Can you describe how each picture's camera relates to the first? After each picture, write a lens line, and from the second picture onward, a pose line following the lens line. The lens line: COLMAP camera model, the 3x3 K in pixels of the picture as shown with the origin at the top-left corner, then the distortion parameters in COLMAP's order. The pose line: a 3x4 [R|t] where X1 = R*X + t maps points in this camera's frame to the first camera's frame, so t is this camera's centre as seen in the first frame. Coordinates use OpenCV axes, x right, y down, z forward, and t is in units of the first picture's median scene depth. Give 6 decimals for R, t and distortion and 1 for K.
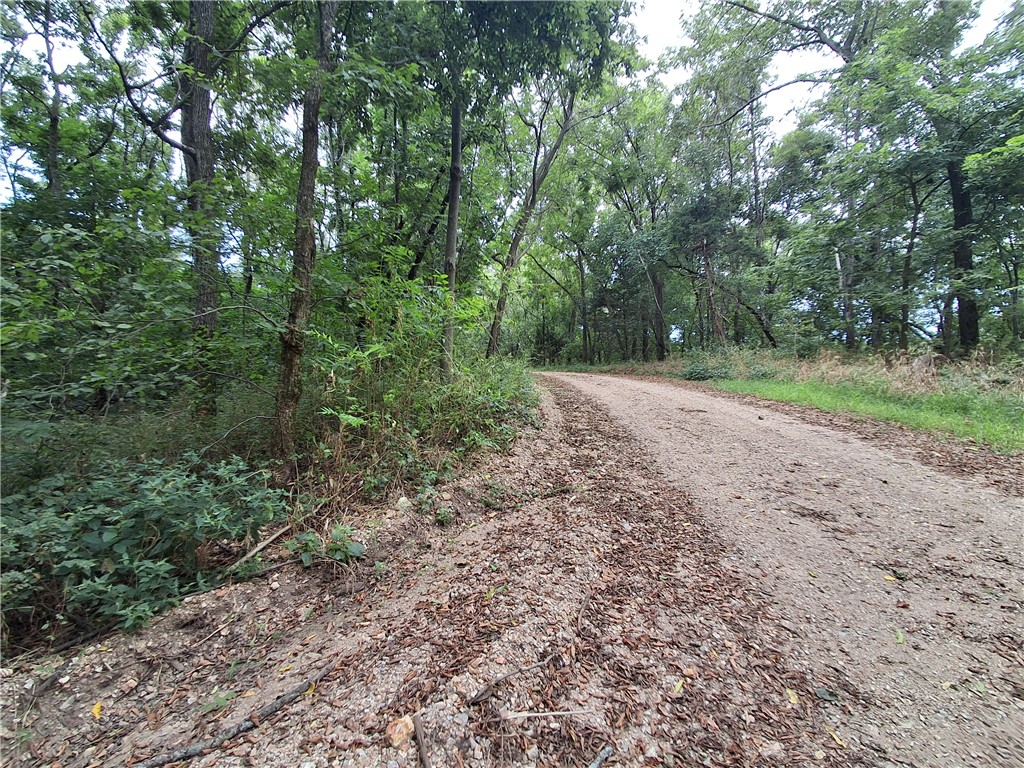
lens RADIAL K [[462.4, 0, 509.1], [0, 462.4, 381.7], [0, 0, 1]] dist [0.011611, 0.000229]
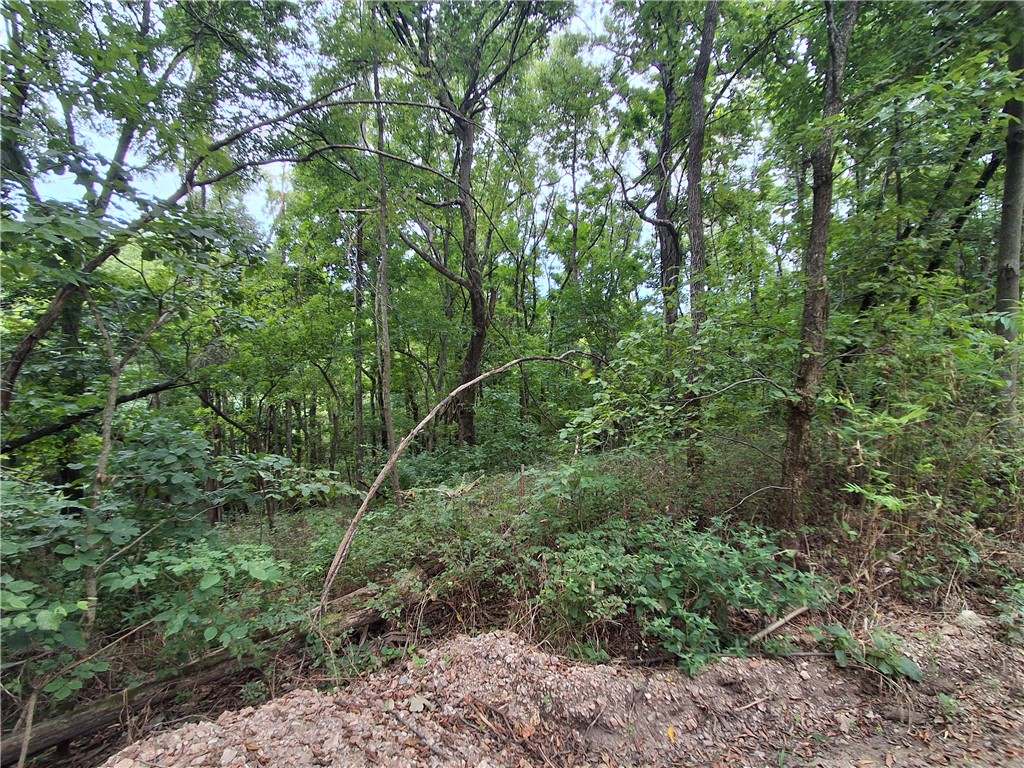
lens RADIAL K [[483.5, 0, 508.5], [0, 483.5, 389.1], [0, 0, 1]] dist [0.008330, 0.000813]
pose [[0.625046, -0.047650, -0.779132, -0.074749], [0.002245, 0.998241, -0.059249, -0.069258], [0.780584, 0.035284, 0.624054, -0.085167]]
